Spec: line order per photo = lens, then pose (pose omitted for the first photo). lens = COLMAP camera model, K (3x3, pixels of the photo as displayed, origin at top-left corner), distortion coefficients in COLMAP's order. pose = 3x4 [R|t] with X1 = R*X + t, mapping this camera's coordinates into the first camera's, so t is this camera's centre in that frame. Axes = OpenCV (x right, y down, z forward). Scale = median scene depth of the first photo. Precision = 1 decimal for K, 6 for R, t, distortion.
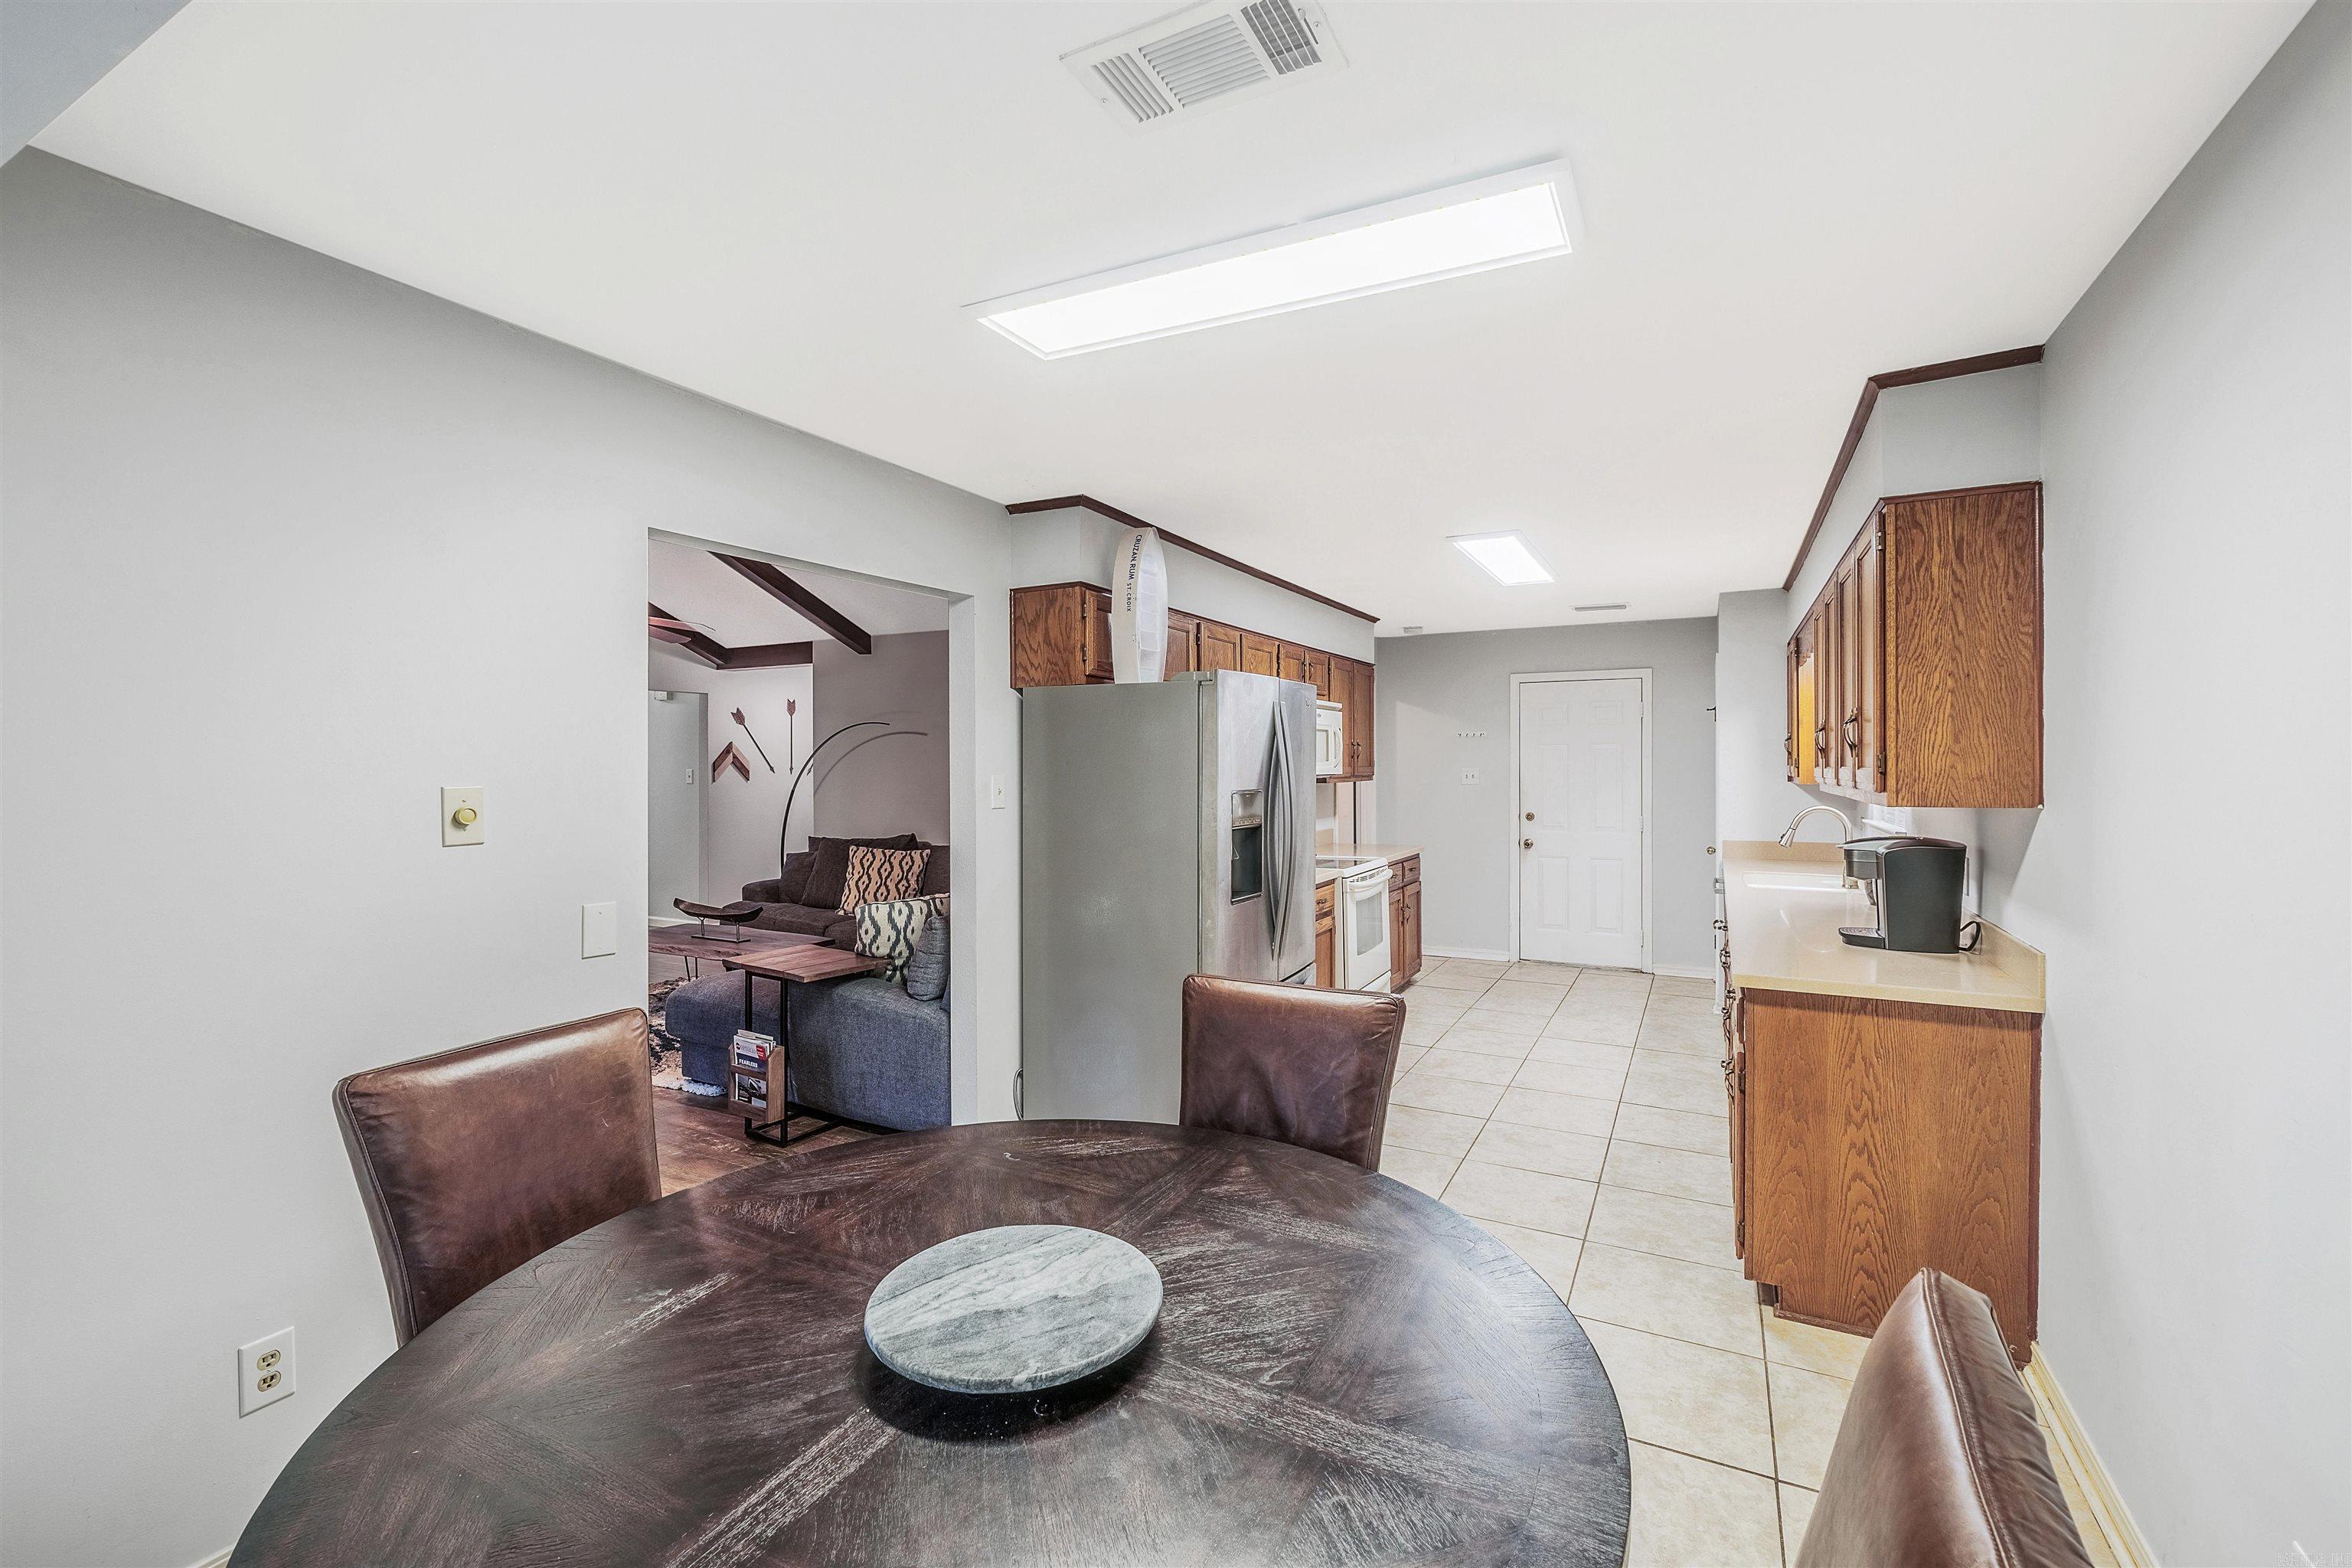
lens RADIAL K [[992.3, 0, 1189.5], [0, 992.3, 771.8], [0, 0, 1]] dist [-0.000172, 0.000329]
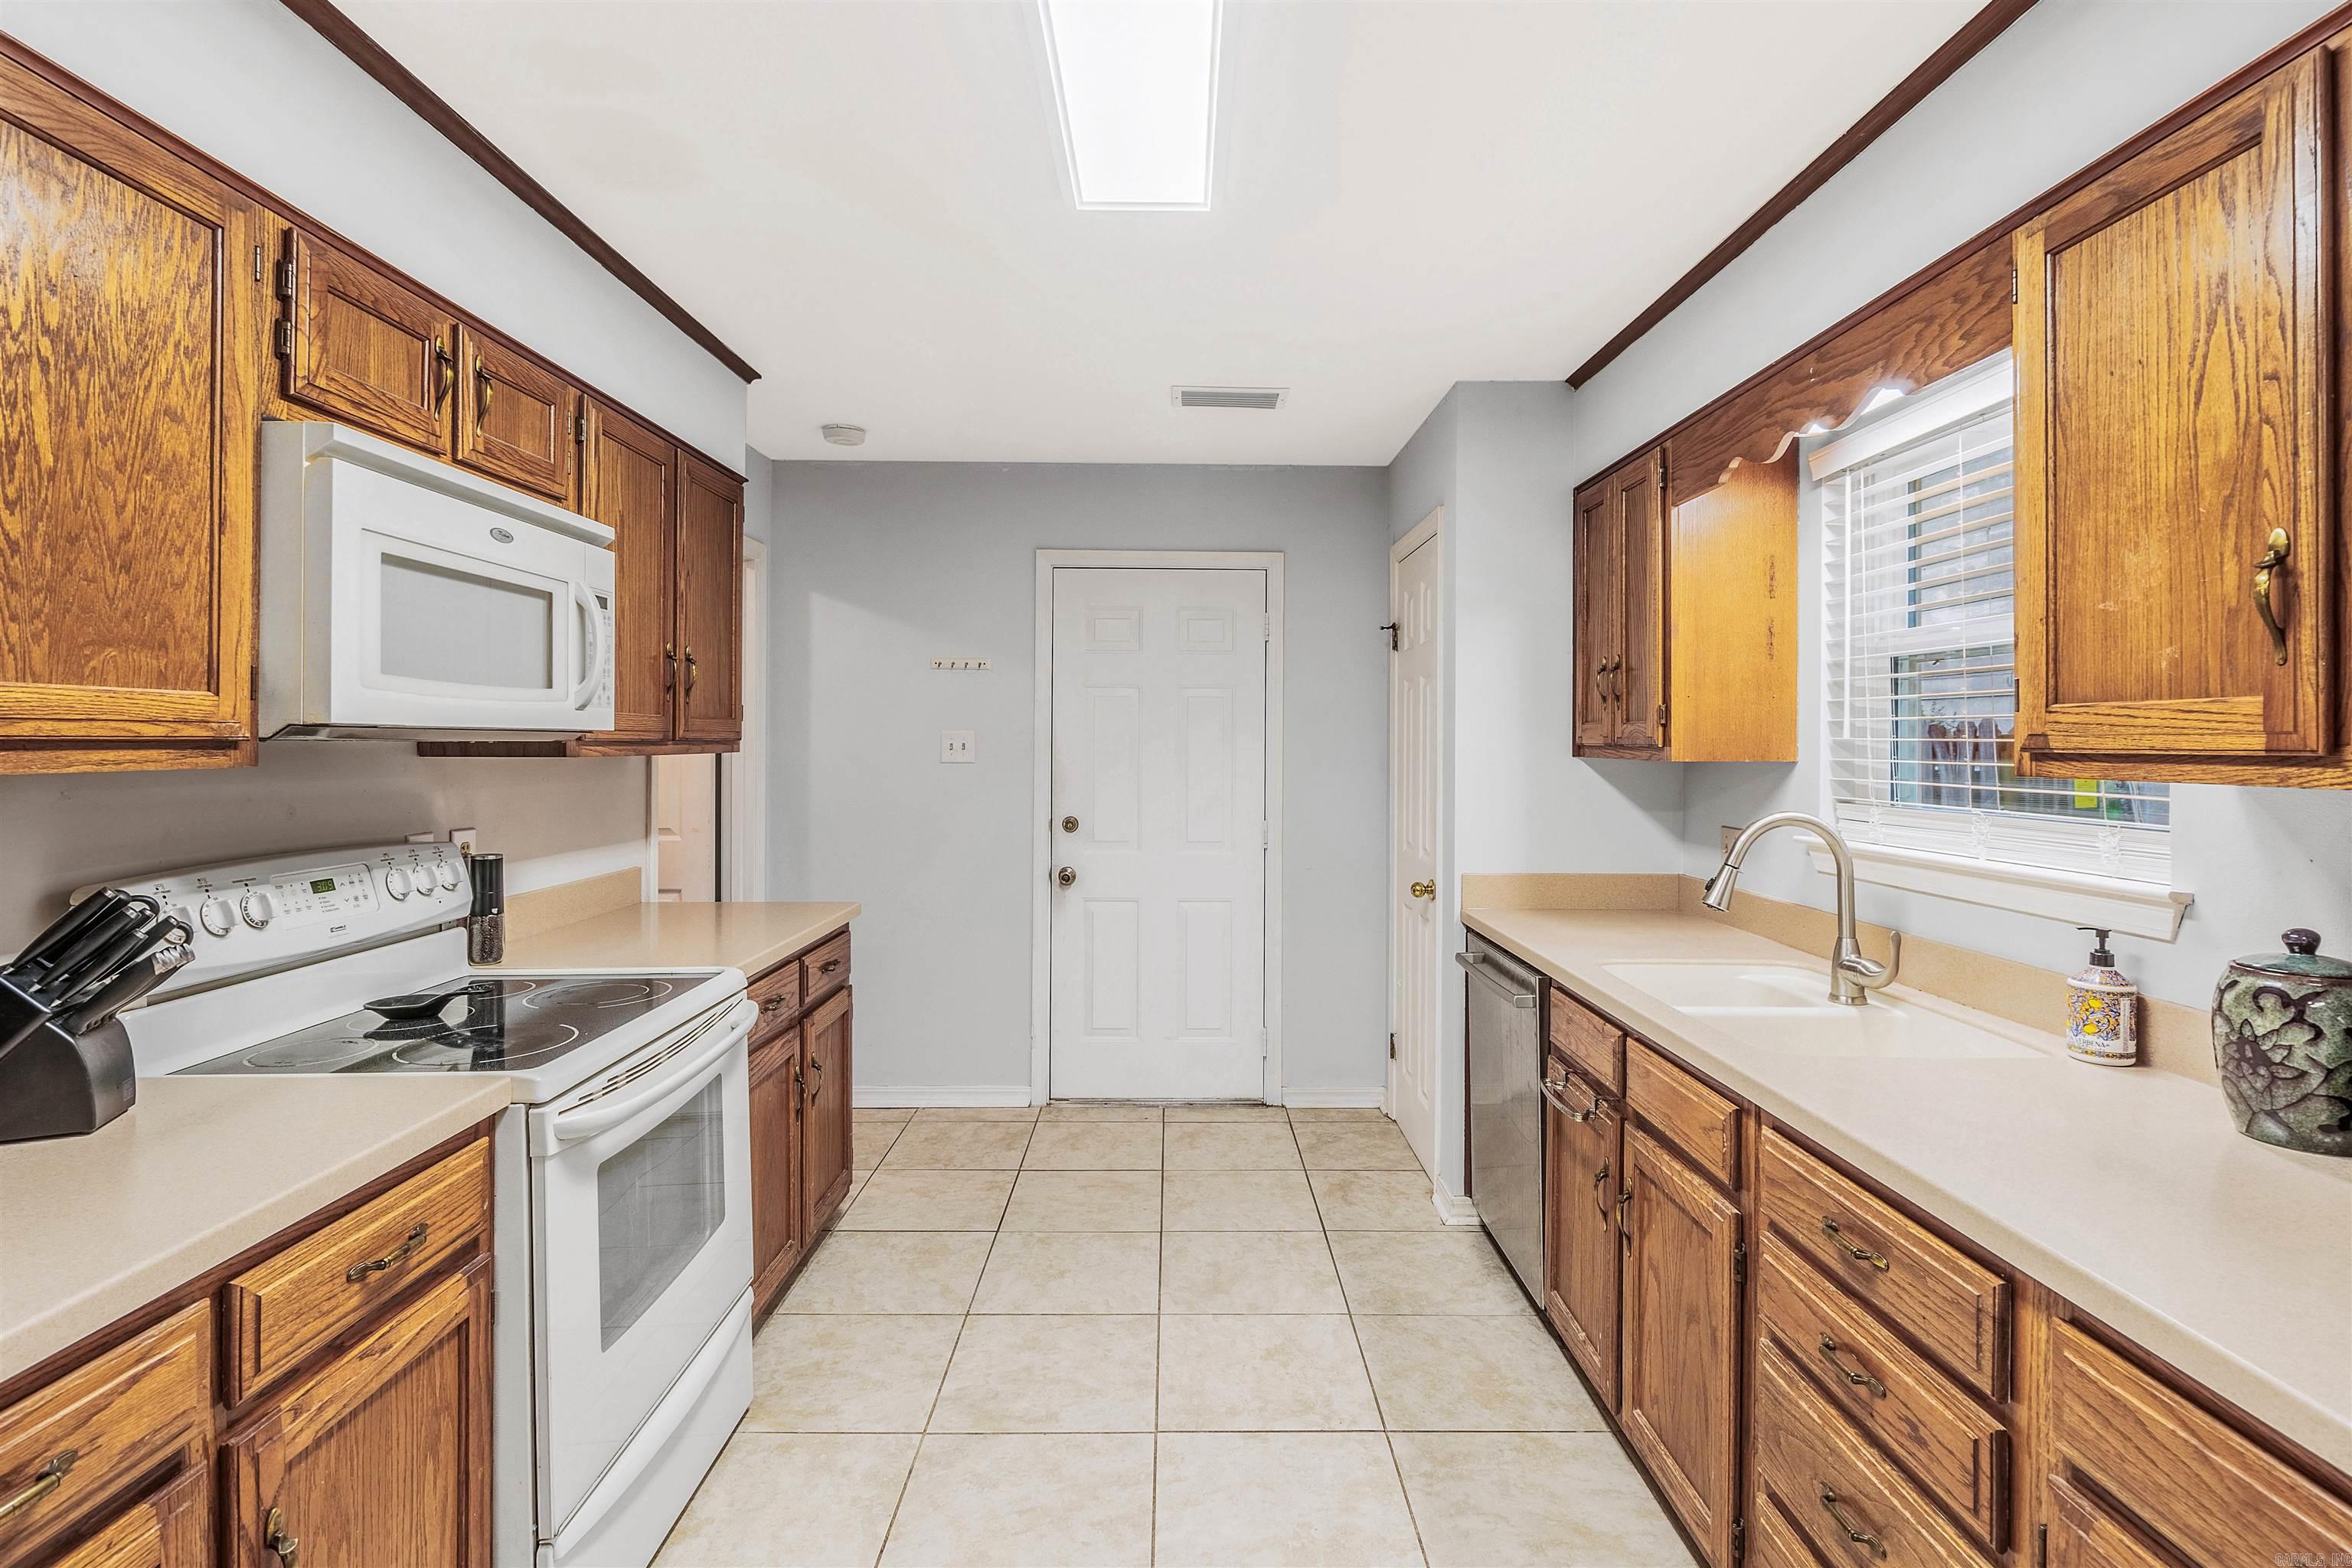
lens RADIAL K [[1168.4, 0, 1188.3], [0, 1168.4, 762.0], [0, 0, 1]] dist [-0.003505, -0.000202]
pose [[0.882480, 0.004225, 0.470331, 0.125930], [-0.009840, 0.999907, 0.009481, 0.006943], [-0.470247, -0.012995, 0.882439, 0.496159]]
